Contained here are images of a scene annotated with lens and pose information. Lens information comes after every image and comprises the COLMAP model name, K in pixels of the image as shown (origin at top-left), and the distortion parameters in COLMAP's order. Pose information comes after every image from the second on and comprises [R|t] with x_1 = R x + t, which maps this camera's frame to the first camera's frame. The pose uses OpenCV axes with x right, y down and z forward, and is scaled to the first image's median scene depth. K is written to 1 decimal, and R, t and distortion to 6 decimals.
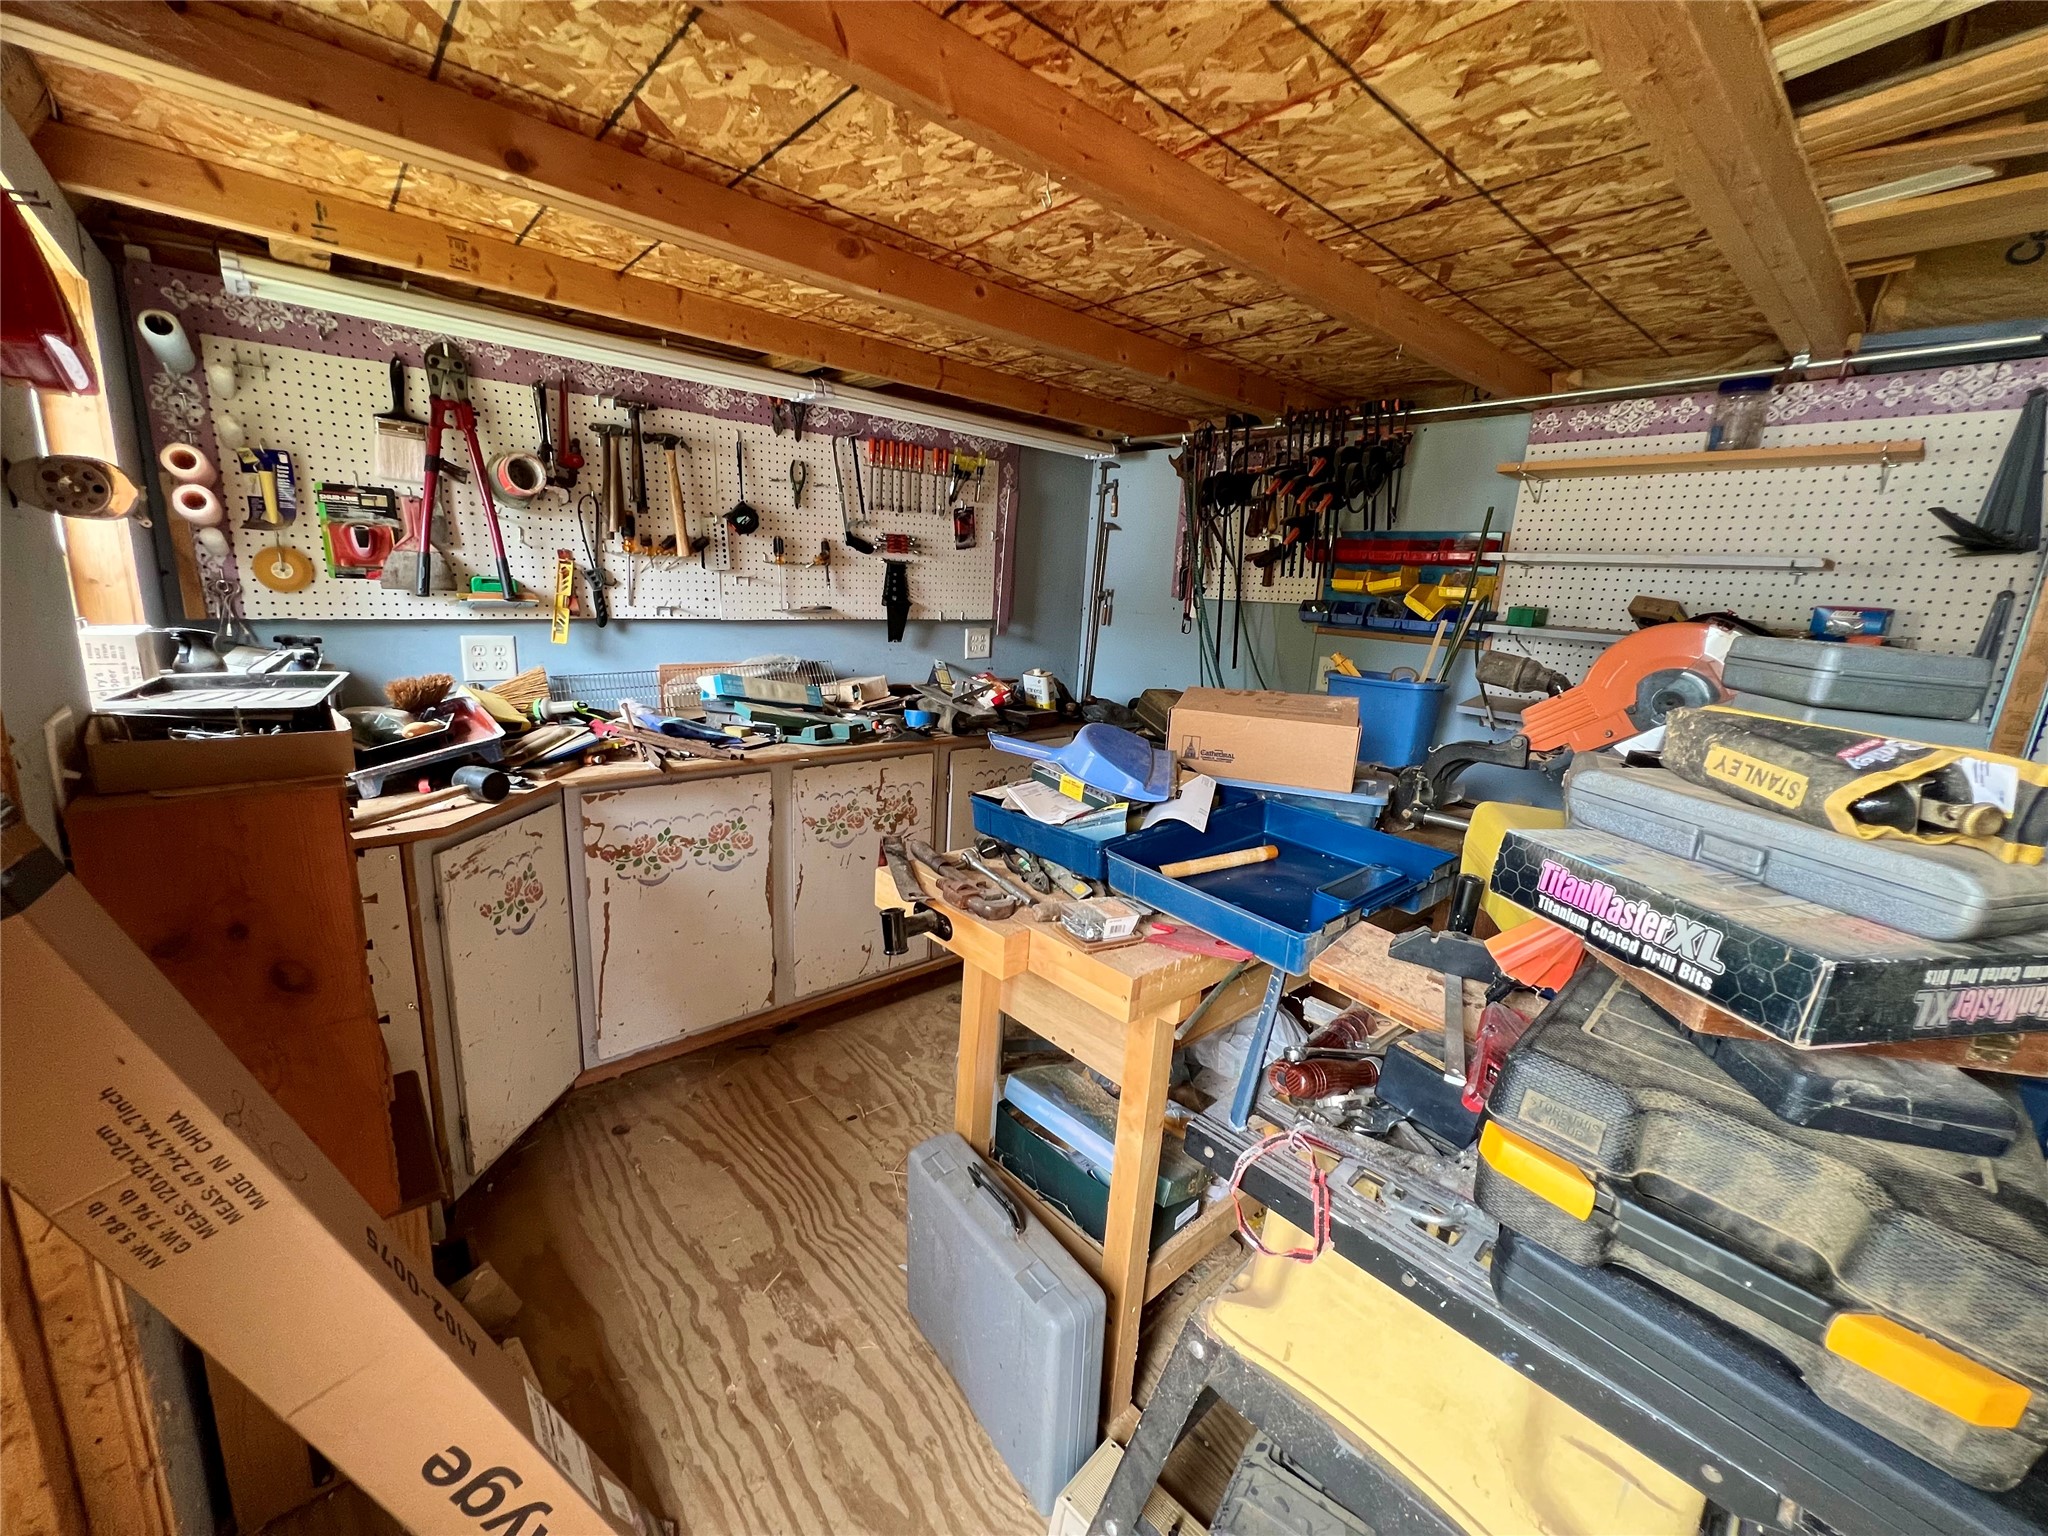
lens RADIAL K [[811.2, 0, 1027.7], [0, 811.2, 760.6], [0, 0, 1]] dist [-0.001374, -0.000004]
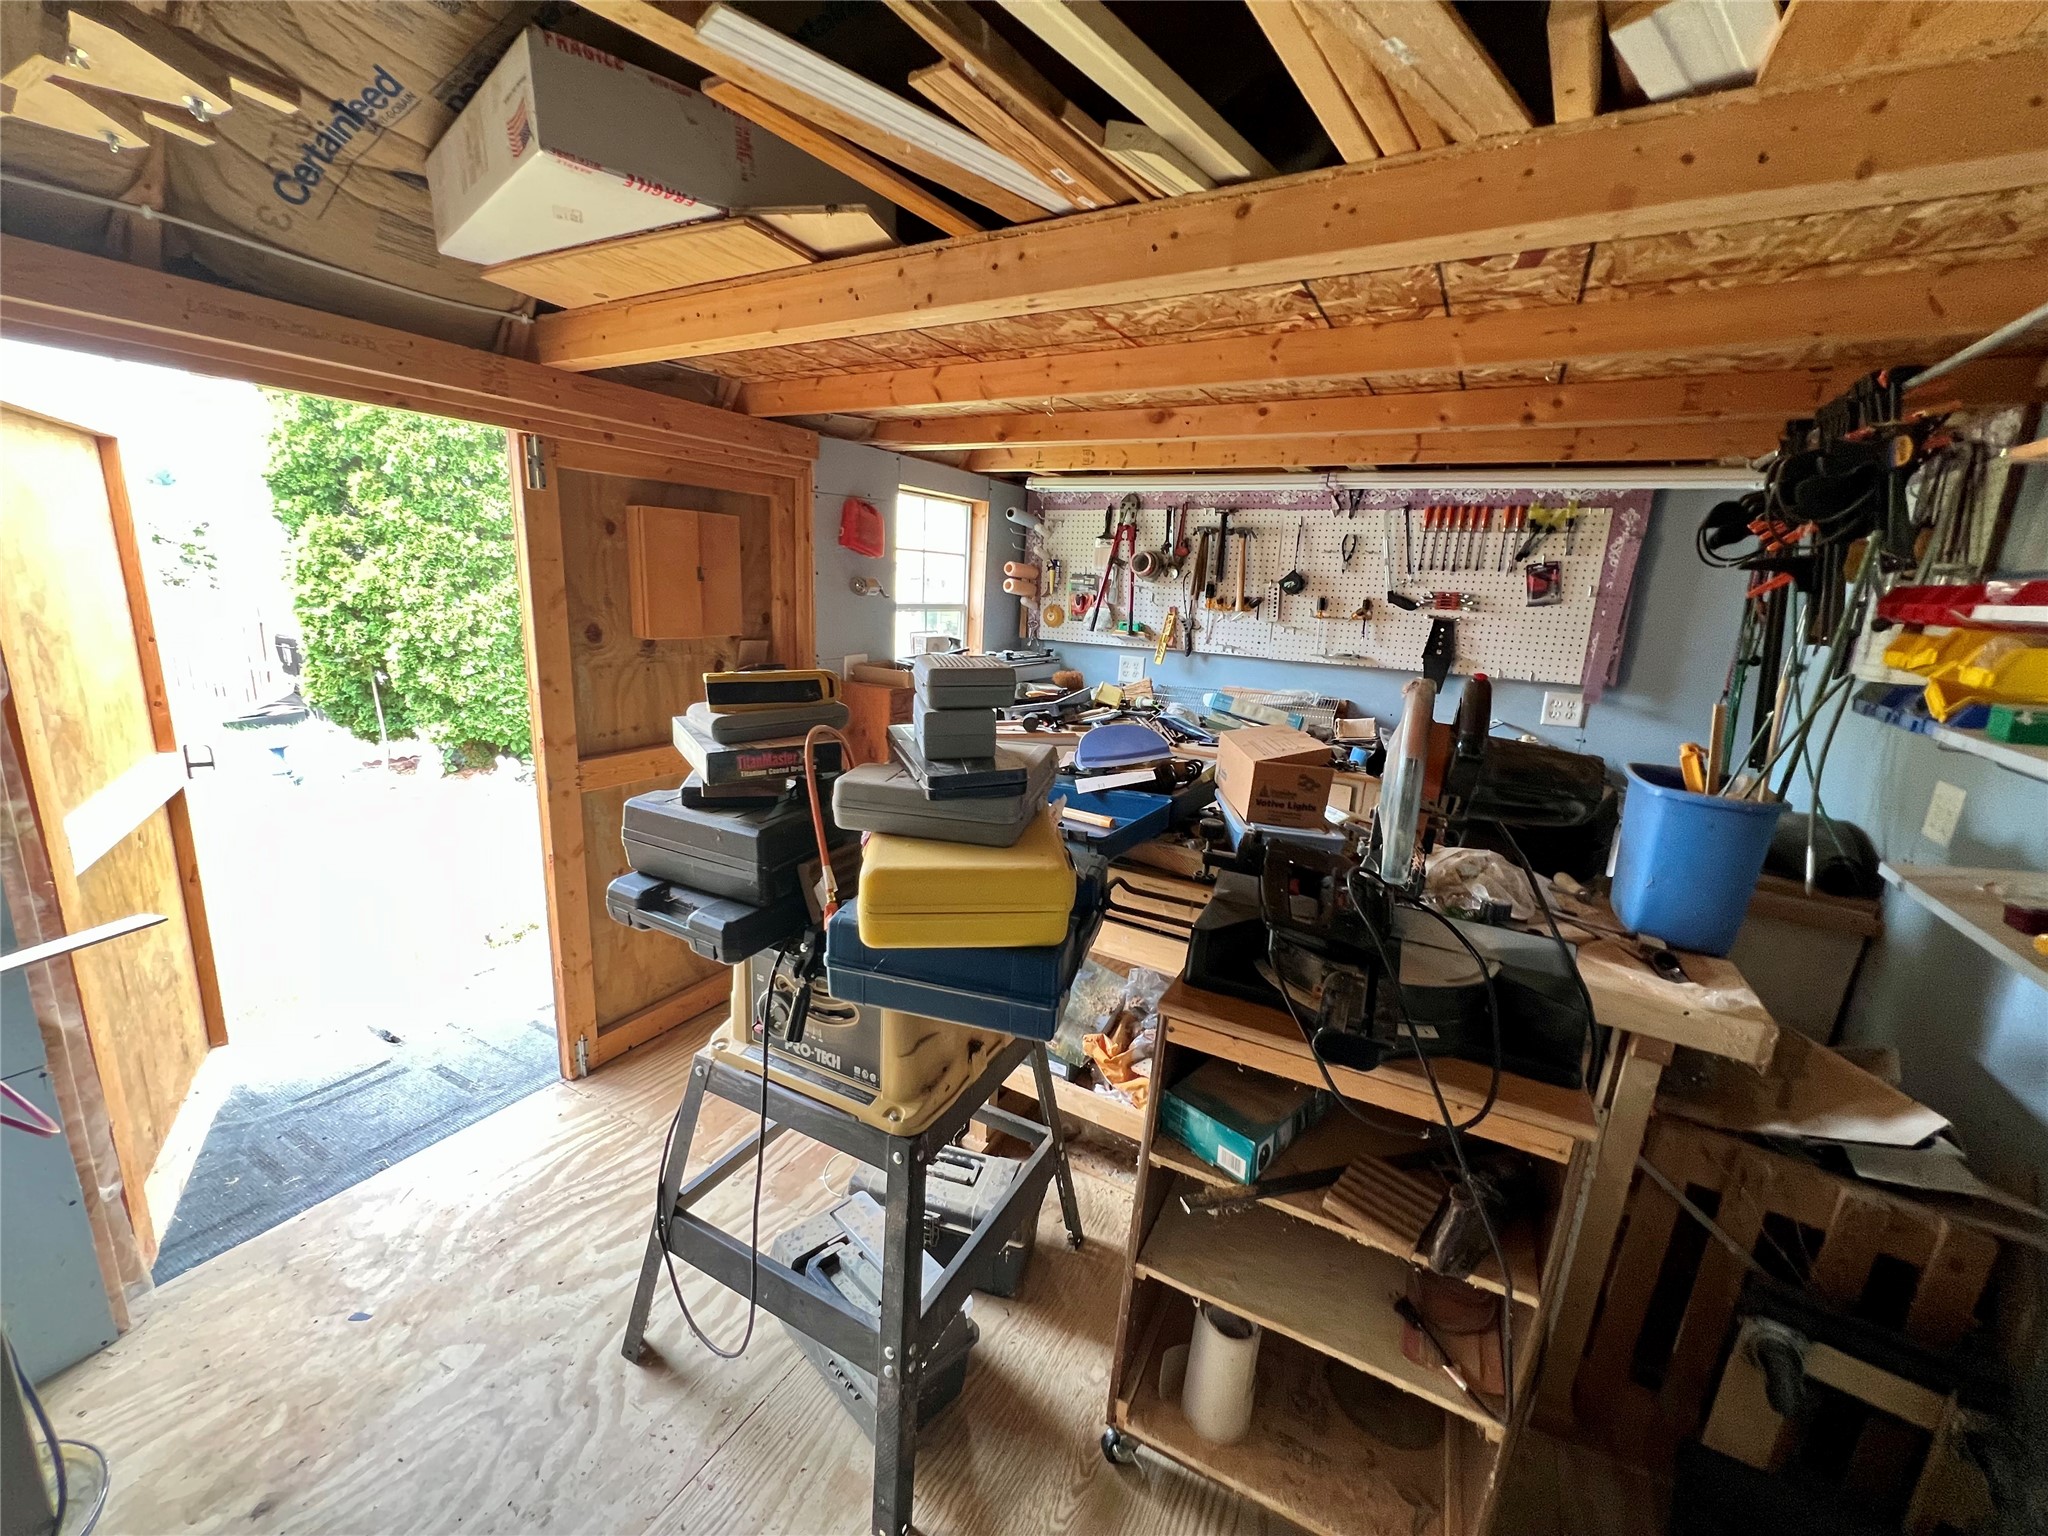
lens RADIAL K [[811.2, 0, 1027.4], [0, 811.2, 769.5], [0, 0, 1]] dist [-0.001374, -0.000004]
pose [[0.342875, 0.180671, -0.921843, 0.783550], [-0.238953, 0.965825, 0.100414, -0.038254], [0.908481, 0.185847, 0.374330, 0.182683]]
